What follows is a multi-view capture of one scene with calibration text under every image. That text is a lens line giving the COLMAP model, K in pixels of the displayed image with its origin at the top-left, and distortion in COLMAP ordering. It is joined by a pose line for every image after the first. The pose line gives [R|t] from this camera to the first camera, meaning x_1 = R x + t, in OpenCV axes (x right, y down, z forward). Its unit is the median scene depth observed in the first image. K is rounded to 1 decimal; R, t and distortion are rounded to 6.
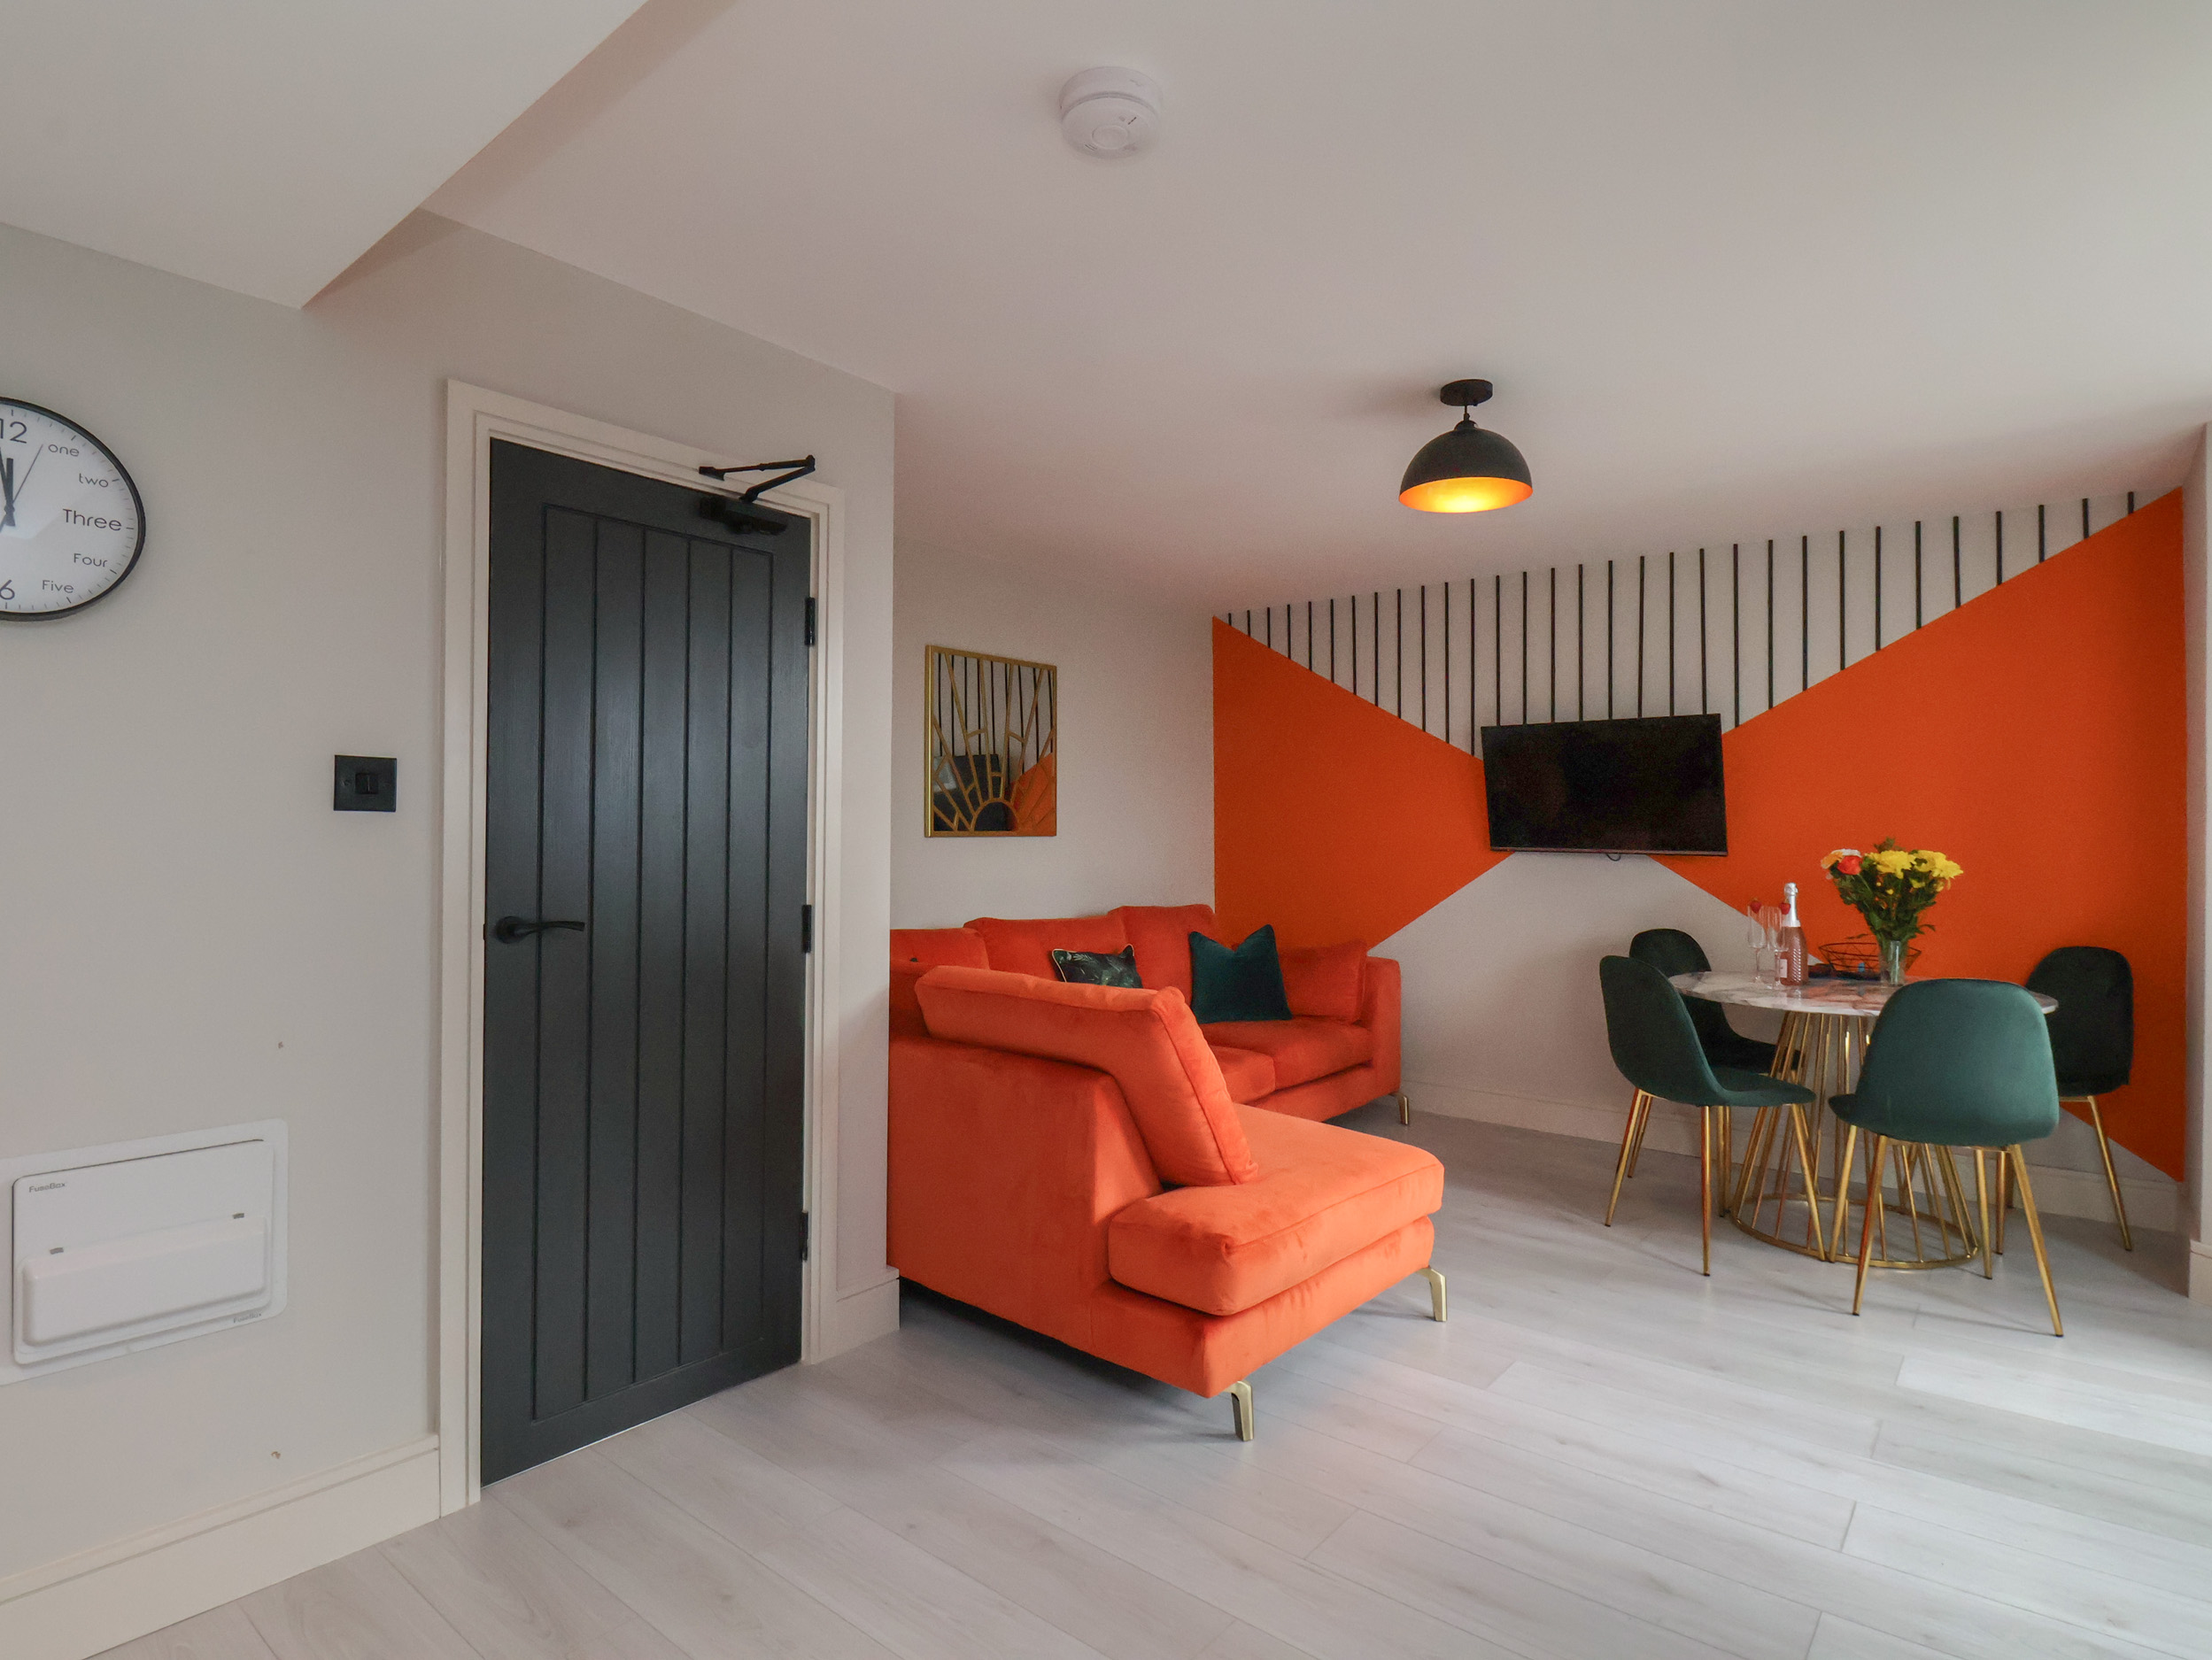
lens RADIAL K [[1174.4, 0, 1106.0], [0, 1174.4, 830.0], [0, 0, 1]] dist [-0.000698, -0.000276]
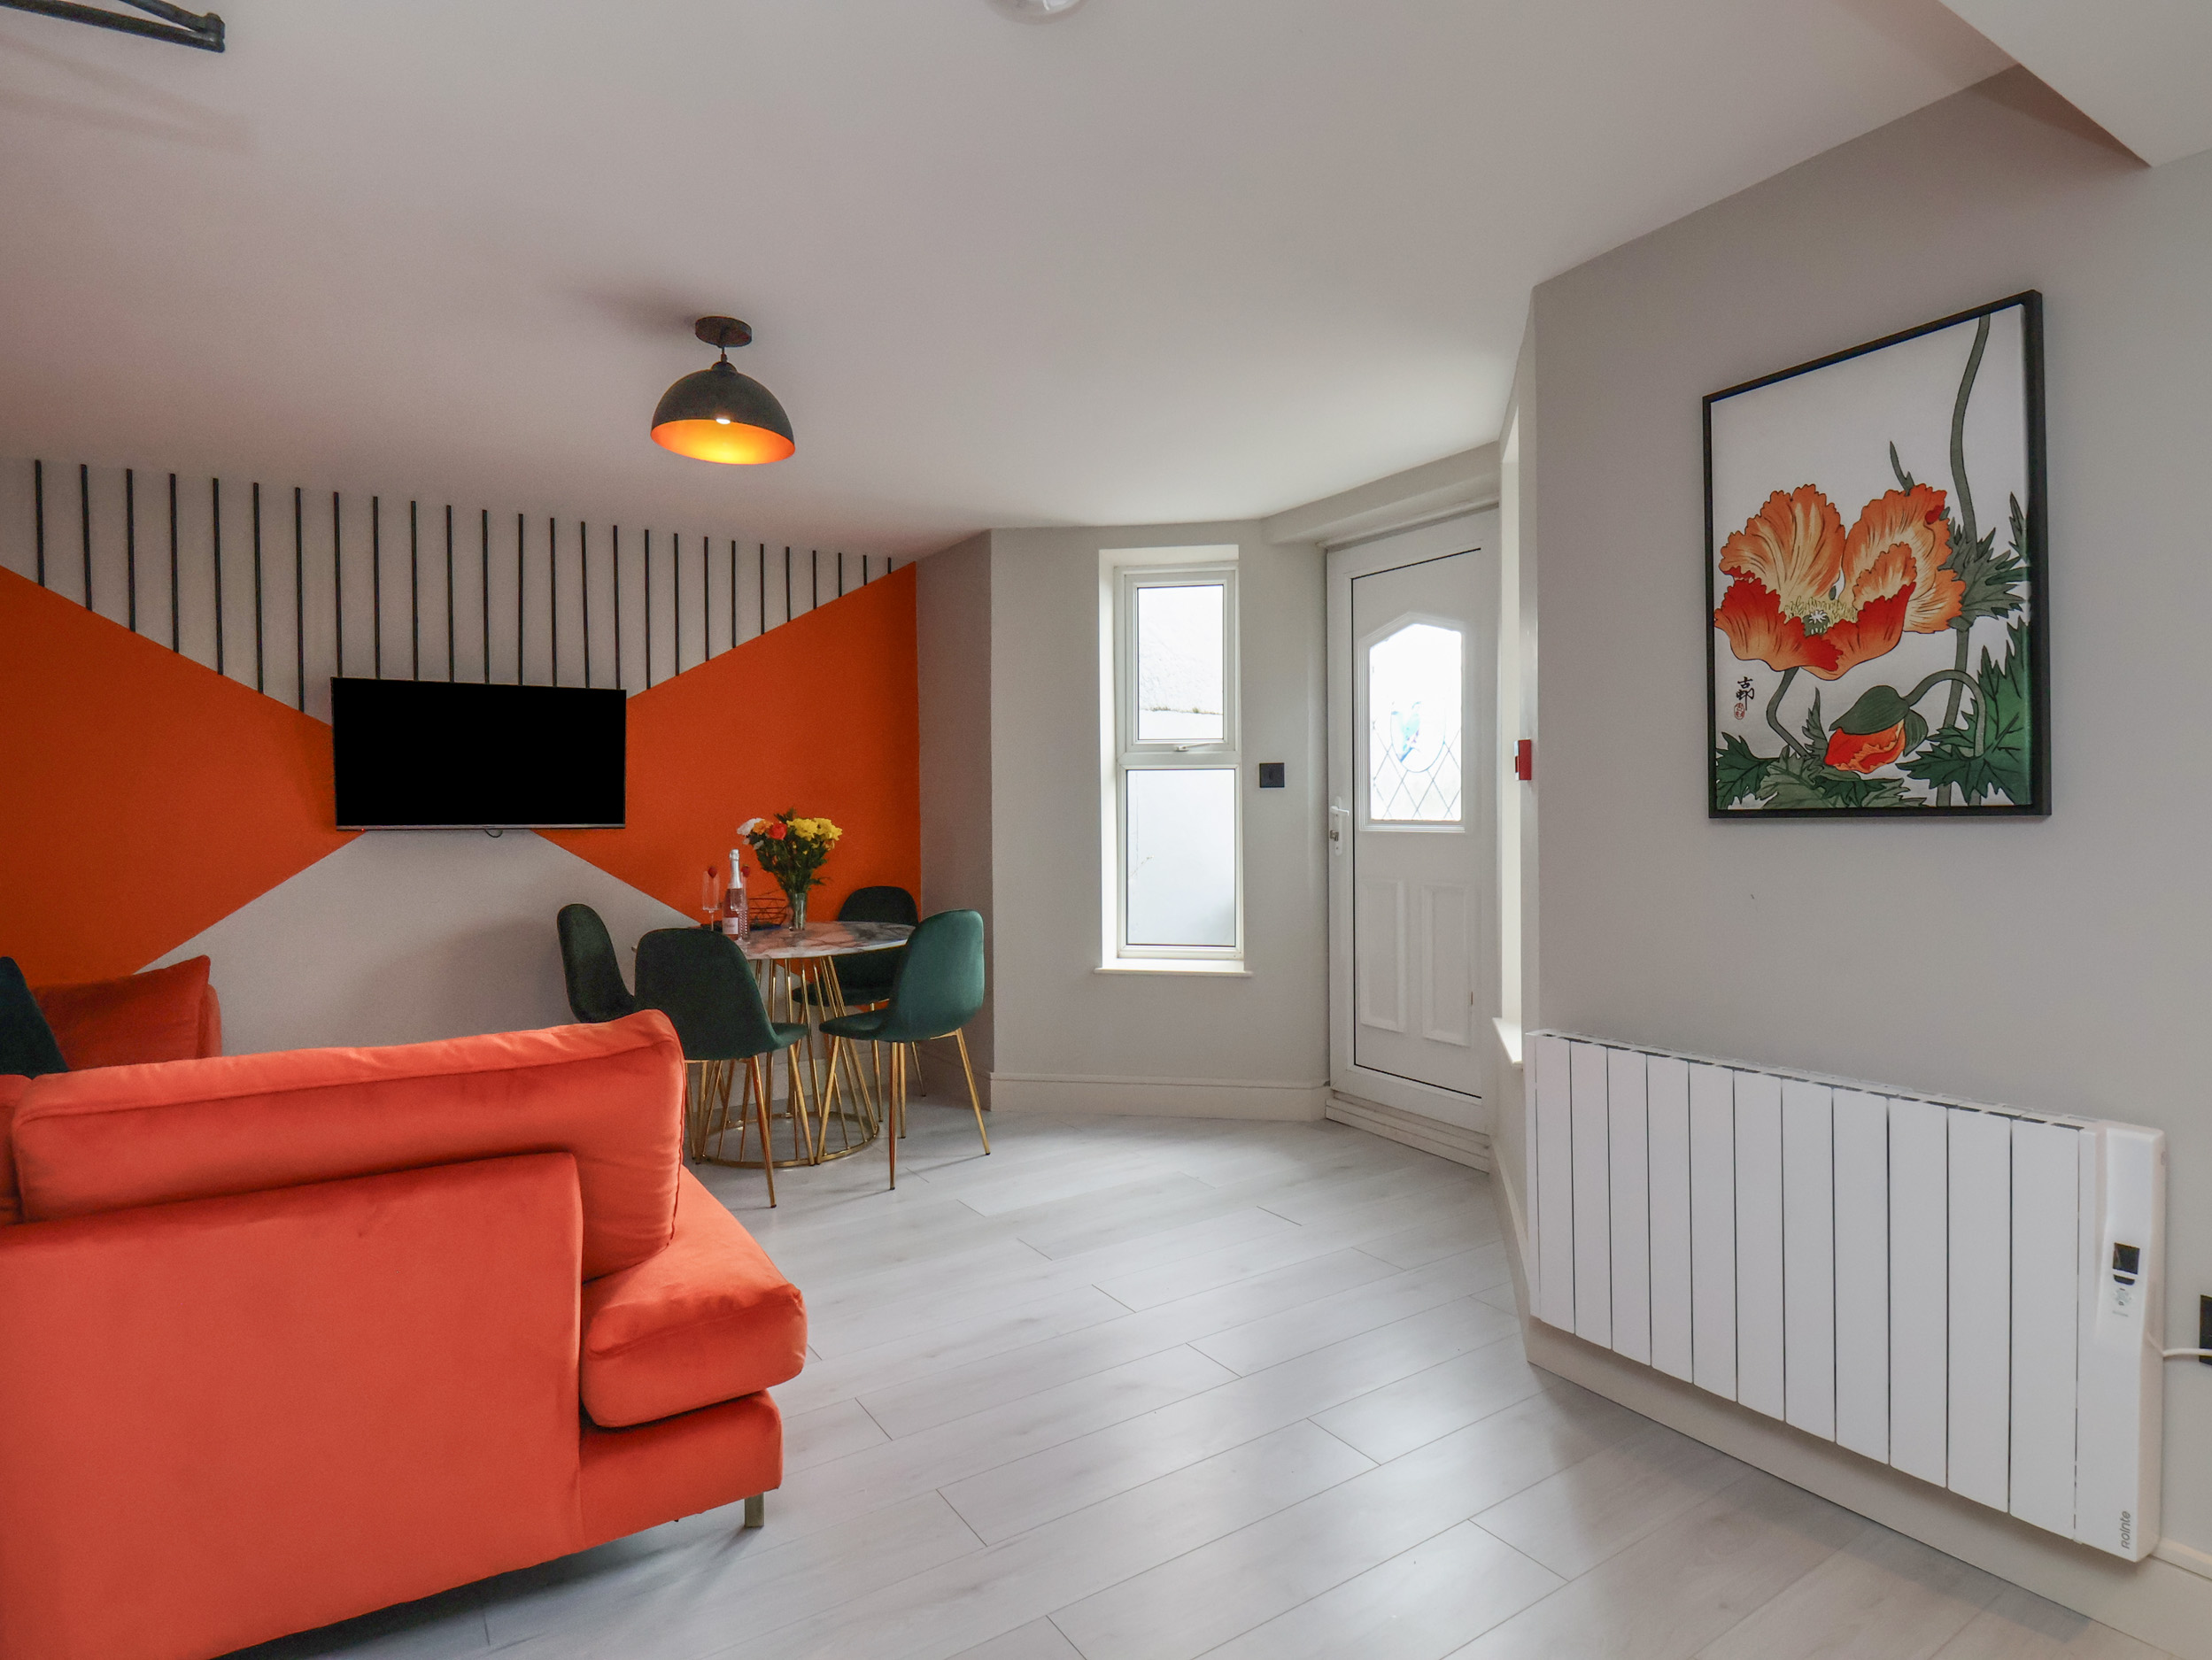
lens RADIAL K [[1174.4, 0, 1106.0], [0, 1174.4, 830.0], [0, 0, 1]] dist [-0.000698, -0.000276]
pose [[0.308045, -0.024767, 0.951049, -0.377055], [0.003930, 0.999686, 0.024761, 0.000066], [-0.951364, -0.003890, 0.308045, 0.319172]]
